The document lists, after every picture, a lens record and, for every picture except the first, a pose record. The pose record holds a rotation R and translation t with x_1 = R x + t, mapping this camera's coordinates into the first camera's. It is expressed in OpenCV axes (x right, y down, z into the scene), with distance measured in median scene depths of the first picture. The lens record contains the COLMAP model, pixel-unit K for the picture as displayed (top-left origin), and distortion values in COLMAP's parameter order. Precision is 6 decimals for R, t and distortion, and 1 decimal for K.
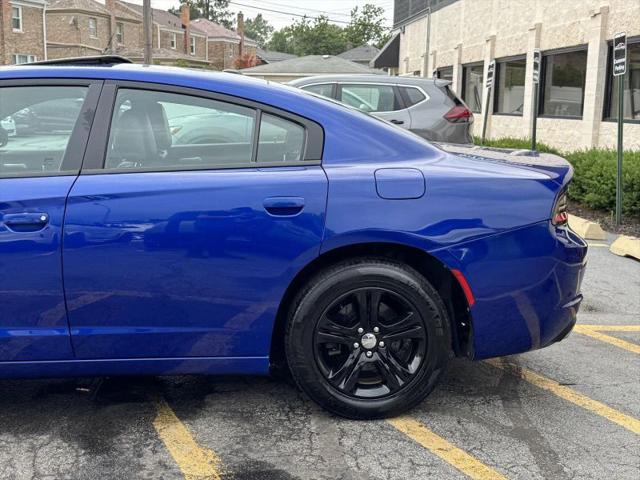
lens RADIAL K [[824.2, 0, 318.0], [0, 824.2, 236.6], [0, 0, 1]] dist [0.052214, 0.000000]
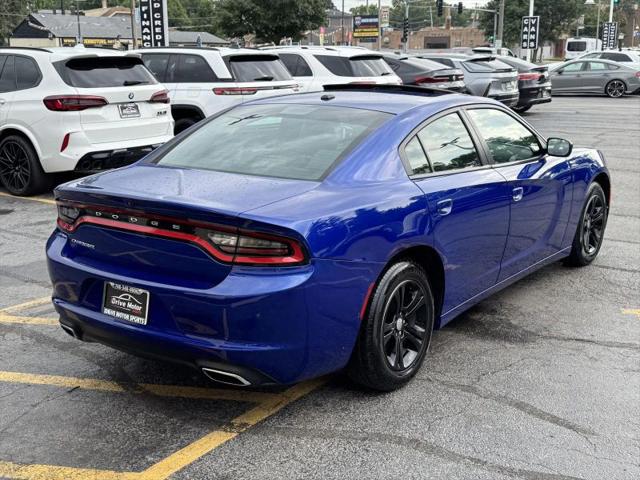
lens RADIAL K [[803.8, 0, 319.9], [0, 803.8, 239.5], [0, 0, 1]] dist [0.081626, 0.000000]
pose [[-0.641564, 0.159976, -0.750202, 0.073539], [-0.137591, 0.938148, 0.317721, -0.033469], [0.754629, 0.307060, -0.579871, 0.153691]]
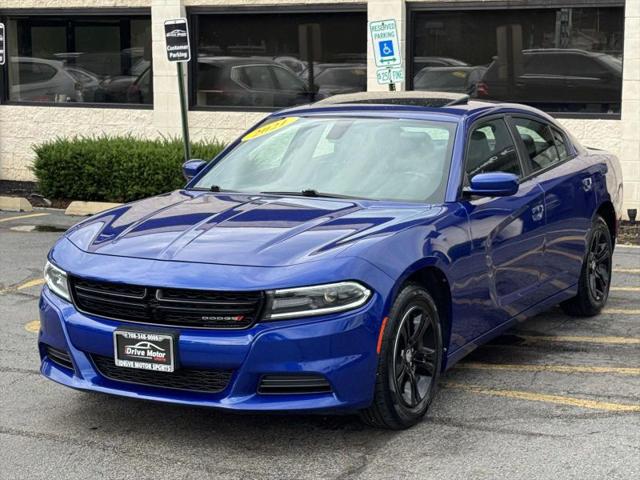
lens RADIAL K [[1364.9, 0, 320.2], [0, 1364.9, 239.0], [0, 0, 1]] dist [0.123368, 0.000000]
pose [[0.523411, -0.139080, 0.840653, -0.181319], [0.152975, 0.985897, 0.067864, -0.013640], [-0.838236, 0.093079, 0.537306, 0.000496]]
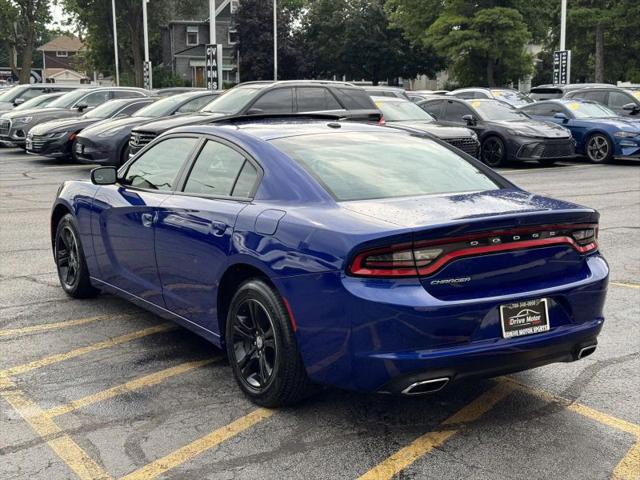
lens RADIAL K [[915.6, 0, 317.9], [0, 915.6, 237.0], [0, 0, 1]] dist [0.122287, 0.000000]
pose [[0.485128, 0.125403, -0.865404, 0.097585], [-0.140601, 0.987973, 0.064346, -0.010304], [0.863065, 0.090460, 0.496925, 0.026105]]
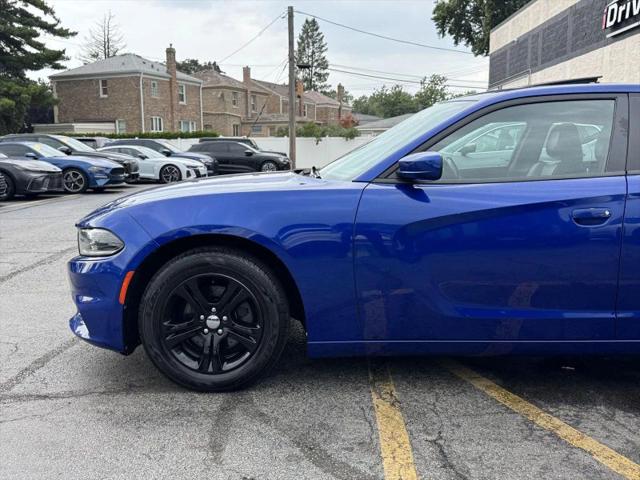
lens RADIAL K [[641.5, 0, 314.0], [0, 641.5, 242.4], [0, 0, 1]] dist [0.055827, 0.000000]
pose [[0.994209, -0.008825, -0.107105, -0.043631], [0.006073, 0.999644, -0.025989, 0.002639], [0.107296, 0.025188, 0.993908, 0.005305]]
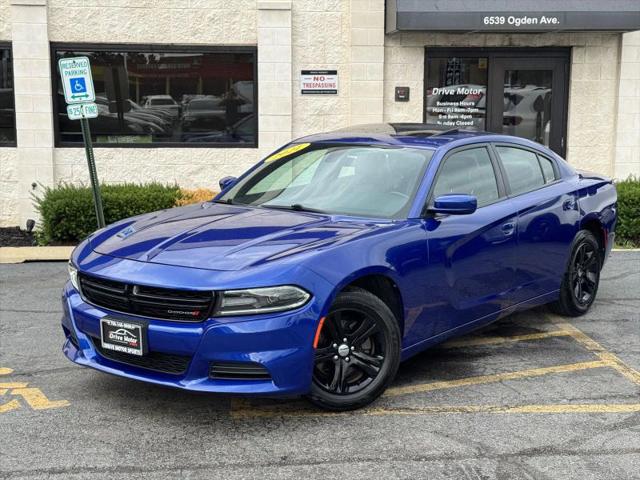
lens RADIAL K [[1017.3, 0, 319.4], [0, 1017.3, 270.4], [0, 0, 1]] dist [0.080671, 0.000000]
pose [[-0.006853, -0.192592, 0.981255, -0.159555], [0.162074, 0.968090, 0.191140, -0.026217], [-0.986755, 0.160345, 0.024580, 0.086020]]
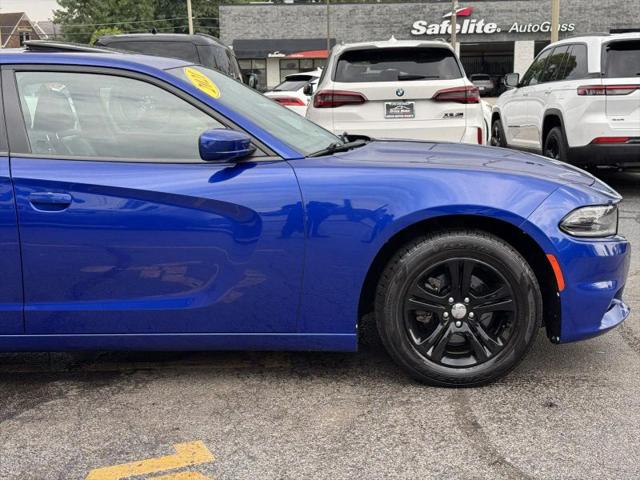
lens RADIAL K [[921.8, 0, 318.9], [0, 921.8, 241.4], [0, 0, 1]] dist [0.111475, 0.000000]
pose [[-0.996867, -0.015729, 0.077516, -0.057458], [0.011069, 0.942641, 0.333623, -0.031672], [-0.078317, 0.333436, -0.939514, 0.184347]]
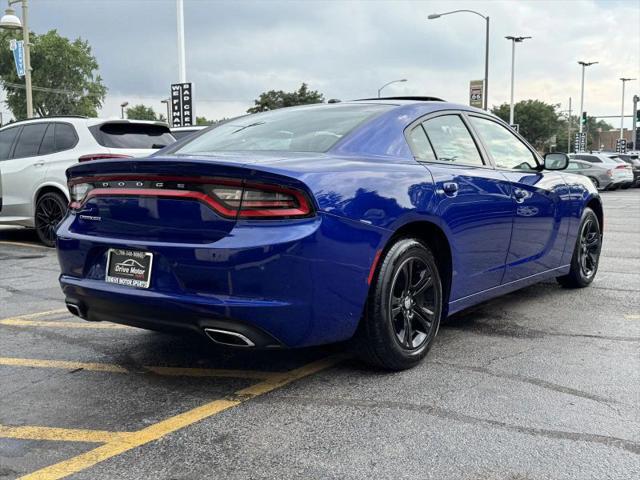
lens RADIAL K [[705.7, 0, 321.8], [0, 705.7, 242.8], [0, 0, 1]] dist [0.062215, 0.000000]
pose [[-0.650271, 0.066328, -0.756801, 0.066539], [-0.132876, 0.970895, 0.199264, -0.017826], [0.747992, 0.230136, -0.622532, 0.151027]]
